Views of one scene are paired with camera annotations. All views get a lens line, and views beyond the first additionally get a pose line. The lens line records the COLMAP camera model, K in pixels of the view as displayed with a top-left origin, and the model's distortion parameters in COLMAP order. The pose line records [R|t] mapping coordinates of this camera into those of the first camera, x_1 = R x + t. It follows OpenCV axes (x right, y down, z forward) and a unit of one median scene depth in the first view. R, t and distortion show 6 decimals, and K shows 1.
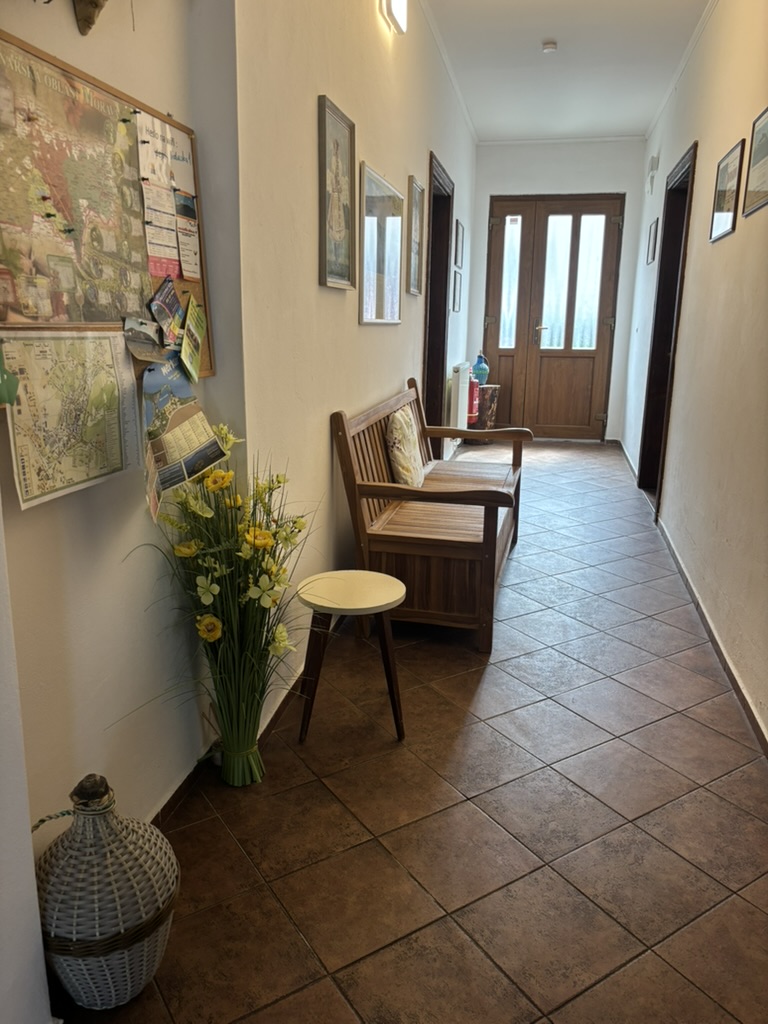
lens RADIAL K [[783.4, 0, 384.0], [0, 783.4, 512.0], [0, 0, 1]] dist [0.083799, -0.066543]
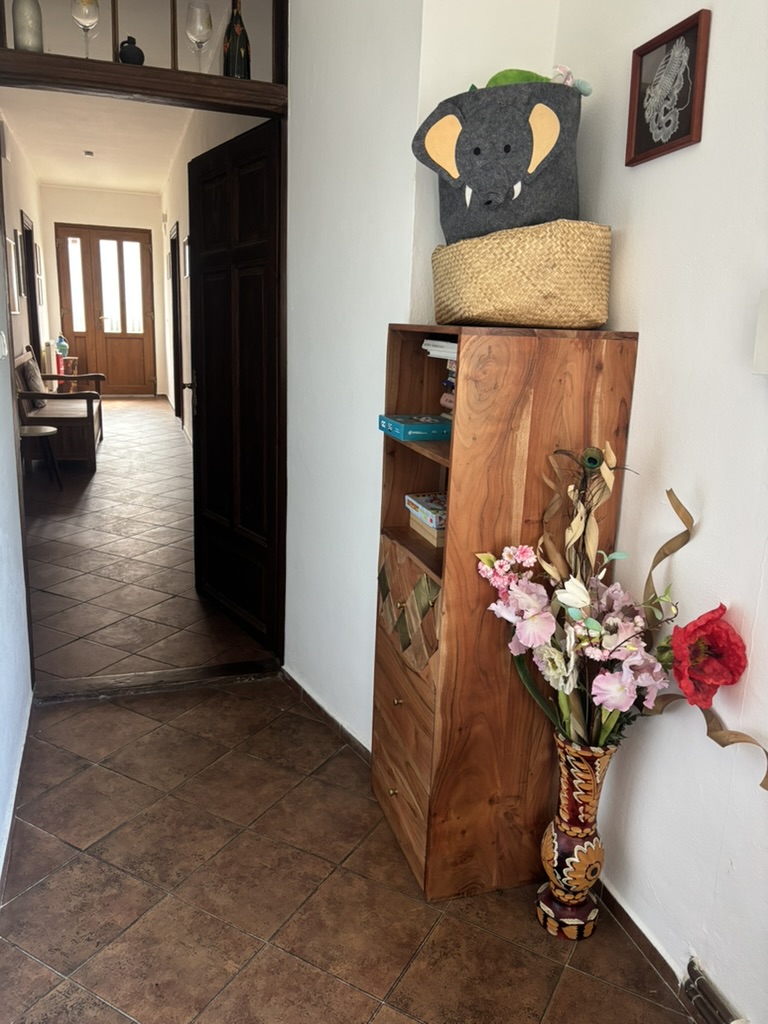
lens RADIAL K [[773.6, 0, 384.0], [0, 773.6, 512.0], [0, 0, 1]] dist [-0.000861, 0.003217]
pose [[0.862616, -0.104087, 0.495034, -0.094407], [0.095162, 0.994520, 0.043286, 0.106520], [-0.496827, 0.009769, 0.867795, -0.473974]]
